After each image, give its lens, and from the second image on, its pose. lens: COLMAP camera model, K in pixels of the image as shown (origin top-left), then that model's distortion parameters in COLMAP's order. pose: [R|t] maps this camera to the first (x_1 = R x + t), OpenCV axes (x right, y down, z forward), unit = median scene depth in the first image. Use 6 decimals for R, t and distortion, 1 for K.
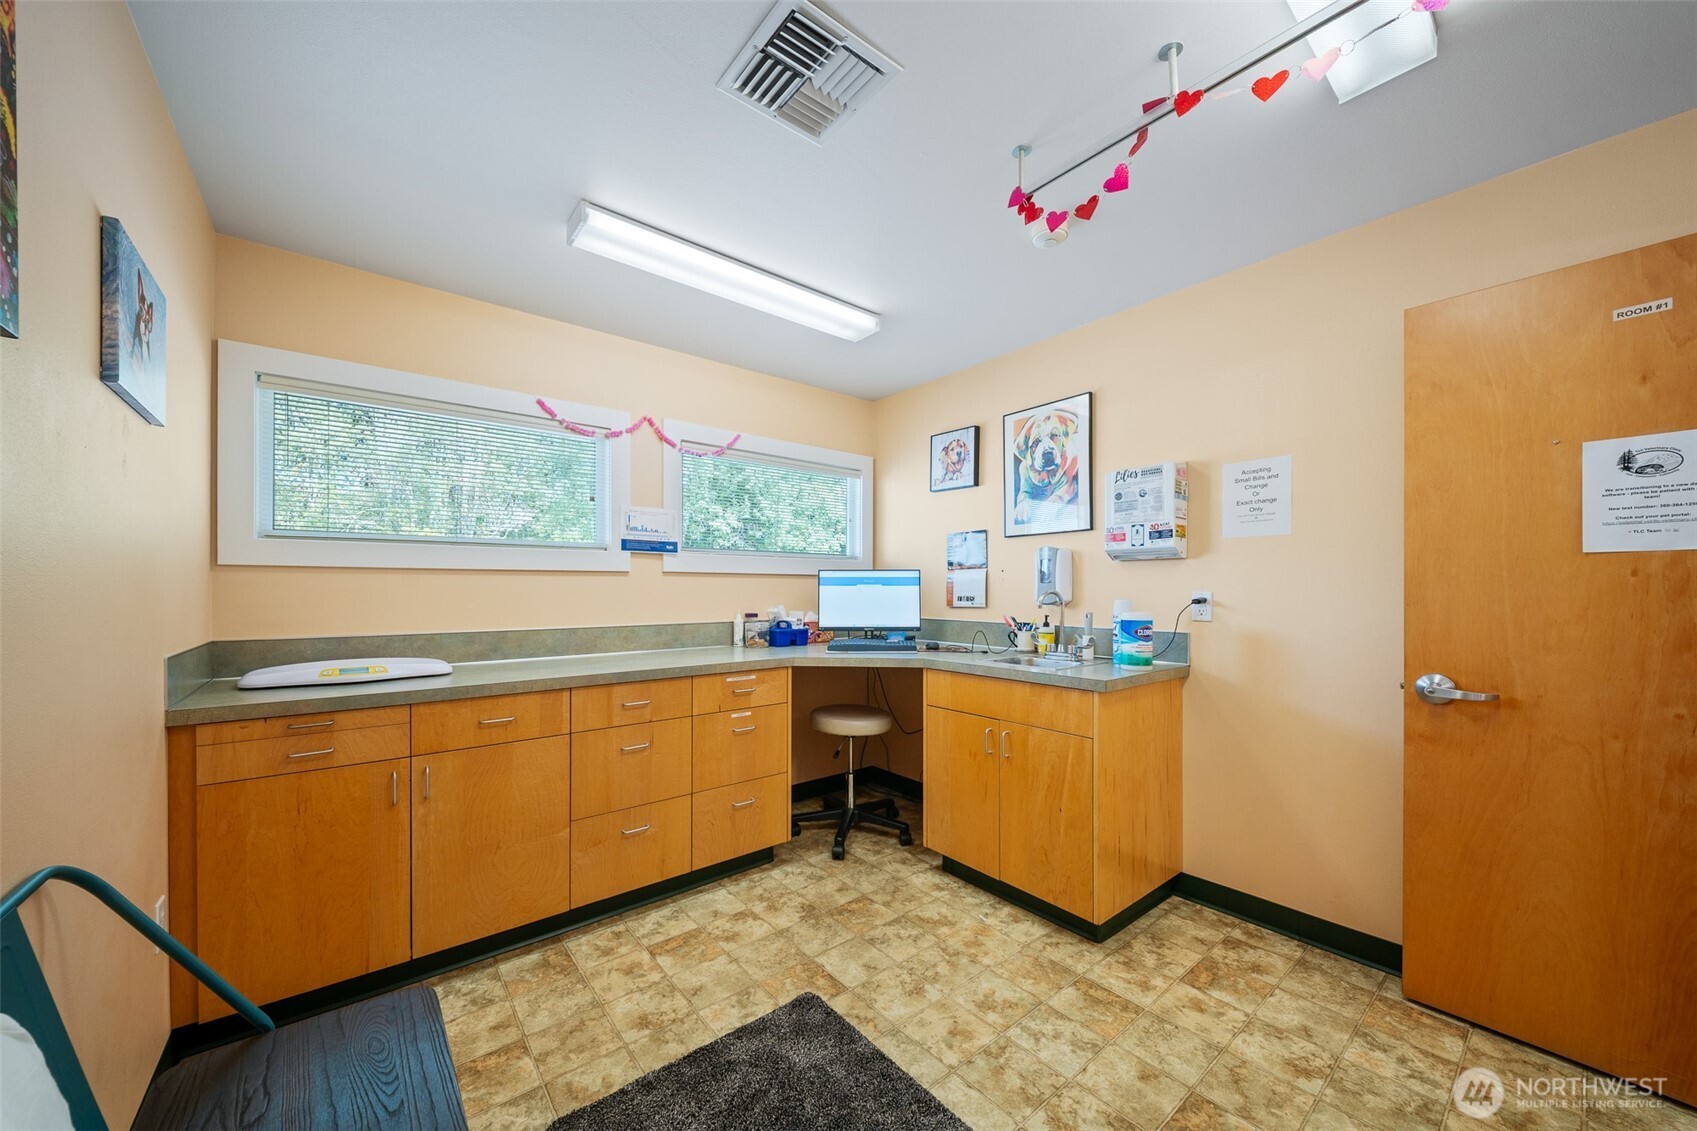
lens RADIAL K [[610.9, 0, 840.4], [0, 610.9, 588.1], [0, 0, 1]] dist [-0.002671, -0.000735]
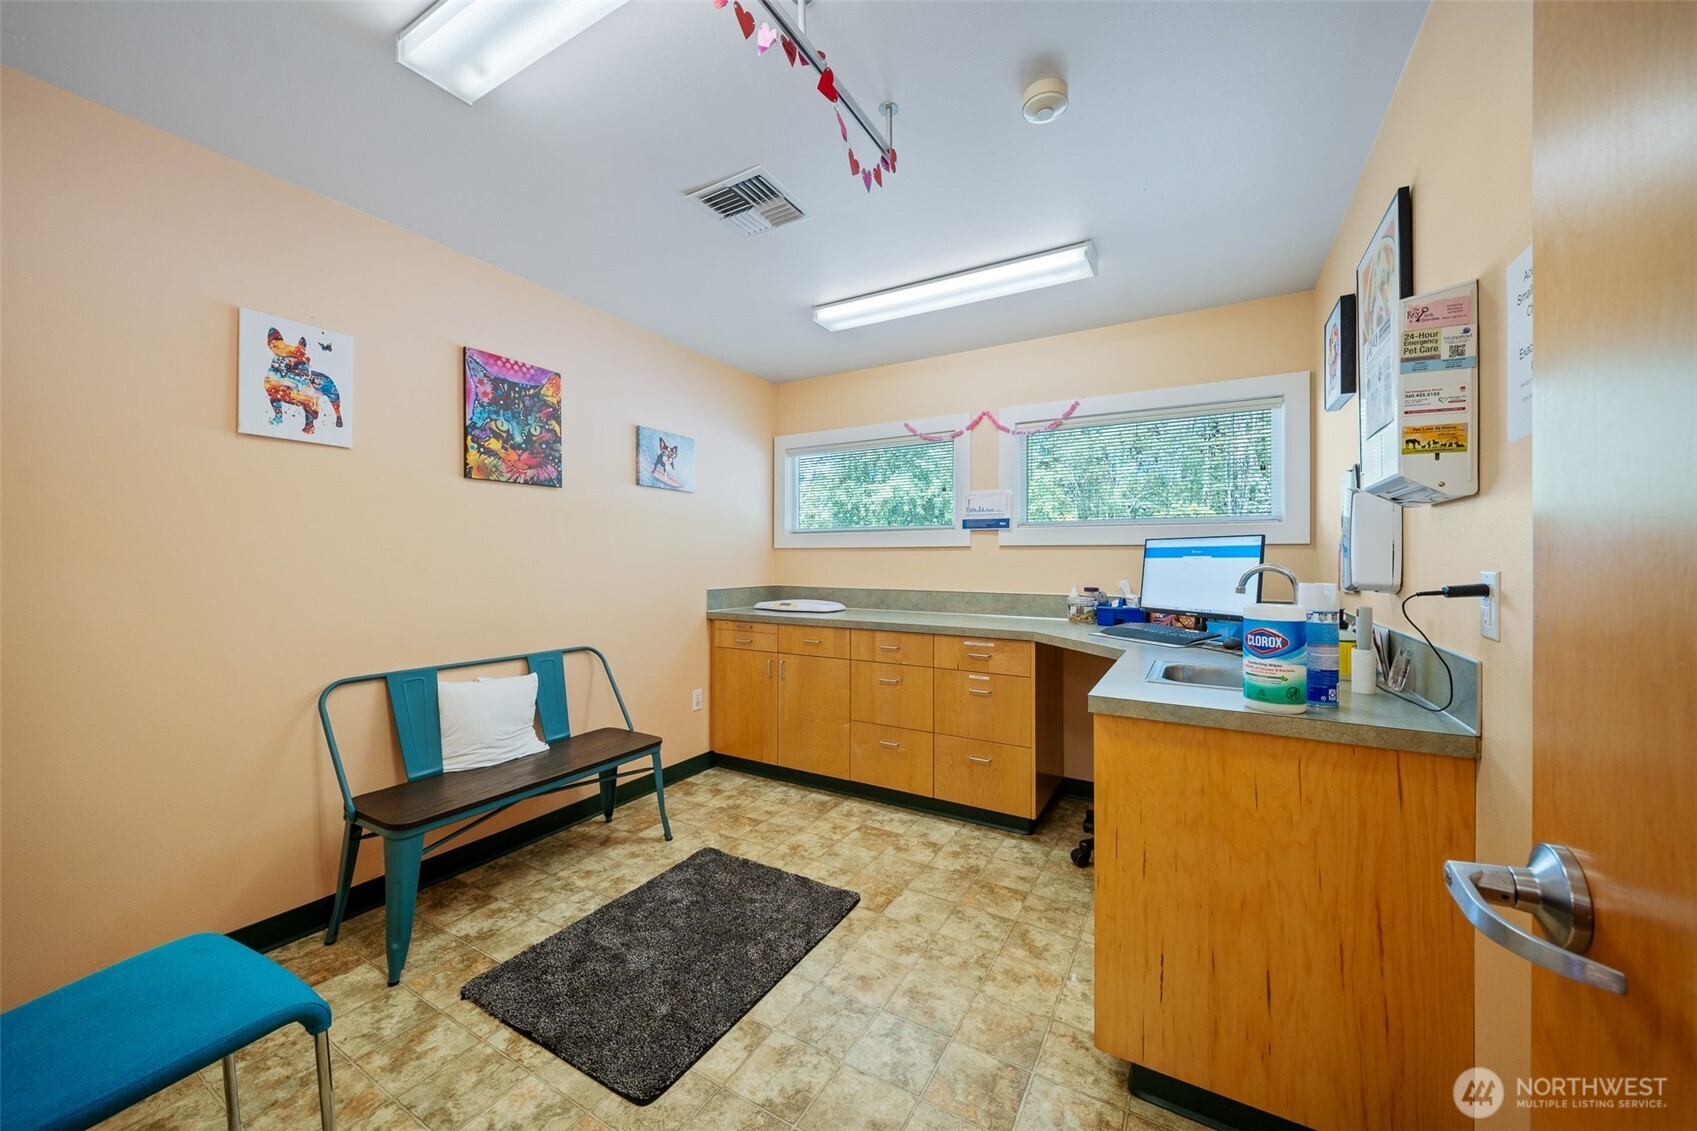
lens RADIAL K [[610.9, 0, 831.2], [0, 610.9, 559.6], [0, 0, 1]] dist [-0.002671, -0.000735]
pose [[0.345258, -0.000263, -0.938508, 0.823743], [-0.003222, 0.999994, -0.001466, 0.001538], [0.938502, 0.003530, 0.345255, 0.409856]]
